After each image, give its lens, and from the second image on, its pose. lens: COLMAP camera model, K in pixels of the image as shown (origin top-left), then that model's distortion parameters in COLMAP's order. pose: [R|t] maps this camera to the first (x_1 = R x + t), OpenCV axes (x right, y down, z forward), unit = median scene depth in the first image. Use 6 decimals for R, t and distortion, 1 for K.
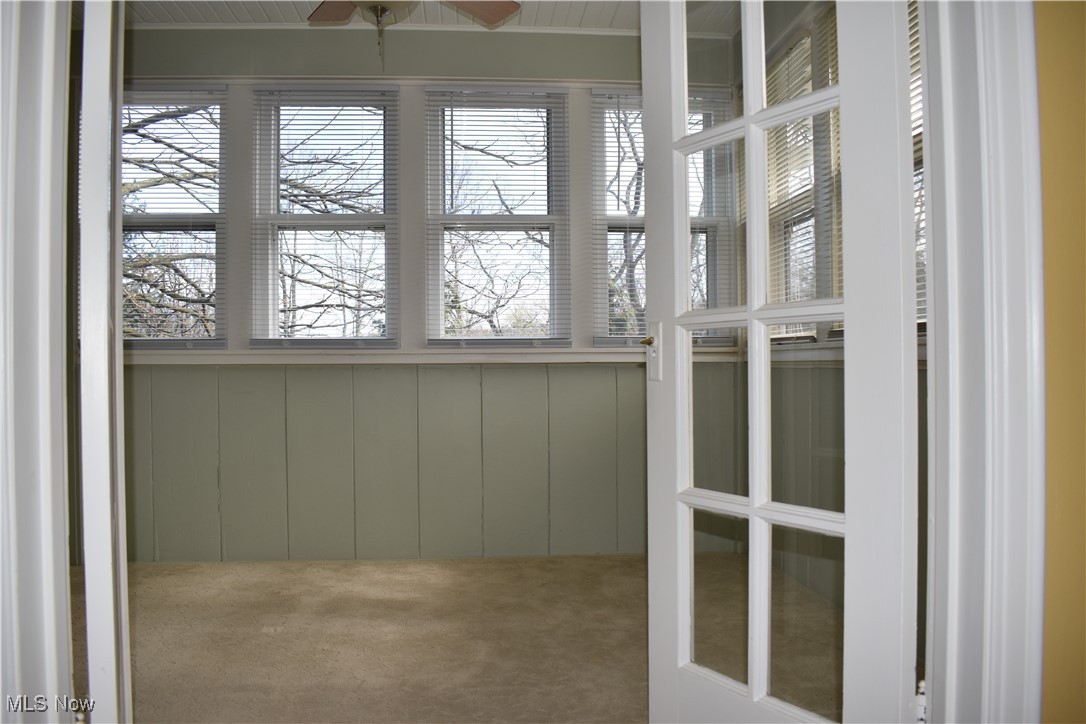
lens RADIAL K [[852.1, 0, 537.9], [0, 852.1, 367.0], [0, 0, 1]] dist [-0.102937, 0.017077]
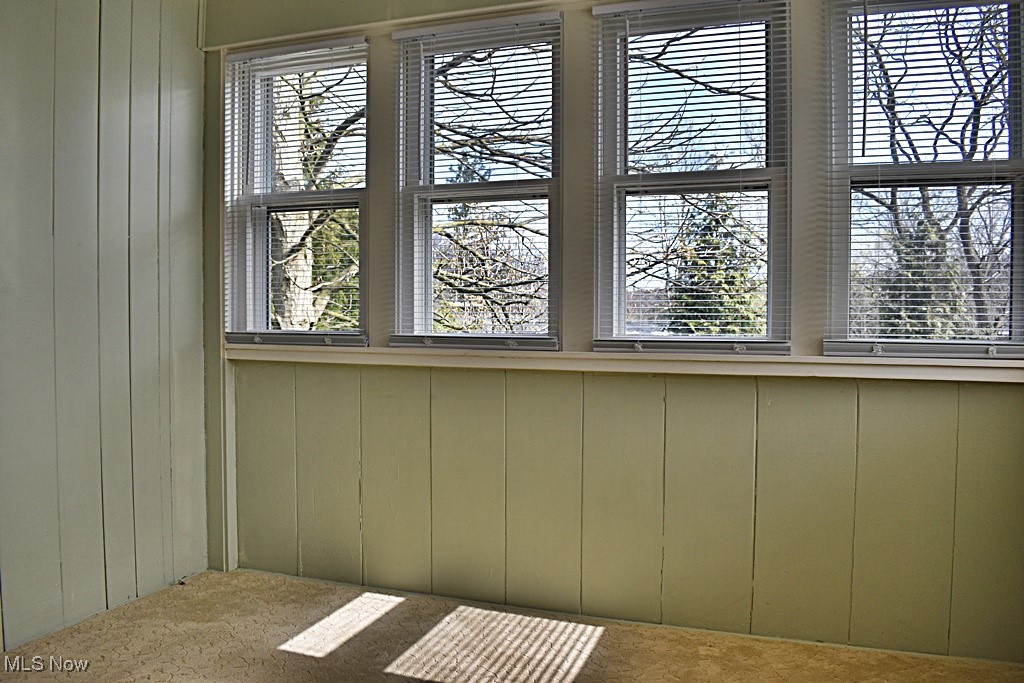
lens RADIAL K [[803.4, 0, 507.2], [0, 803.4, 346.2], [0, 0, 1]] dist [-0.102937, 0.017077]
pose [[0.908828, 0.025086, -0.416415, 0.095716], [-0.009420, 0.999170, 0.039636, -0.052014], [0.417064, -0.032100, 0.908310, 0.302842]]
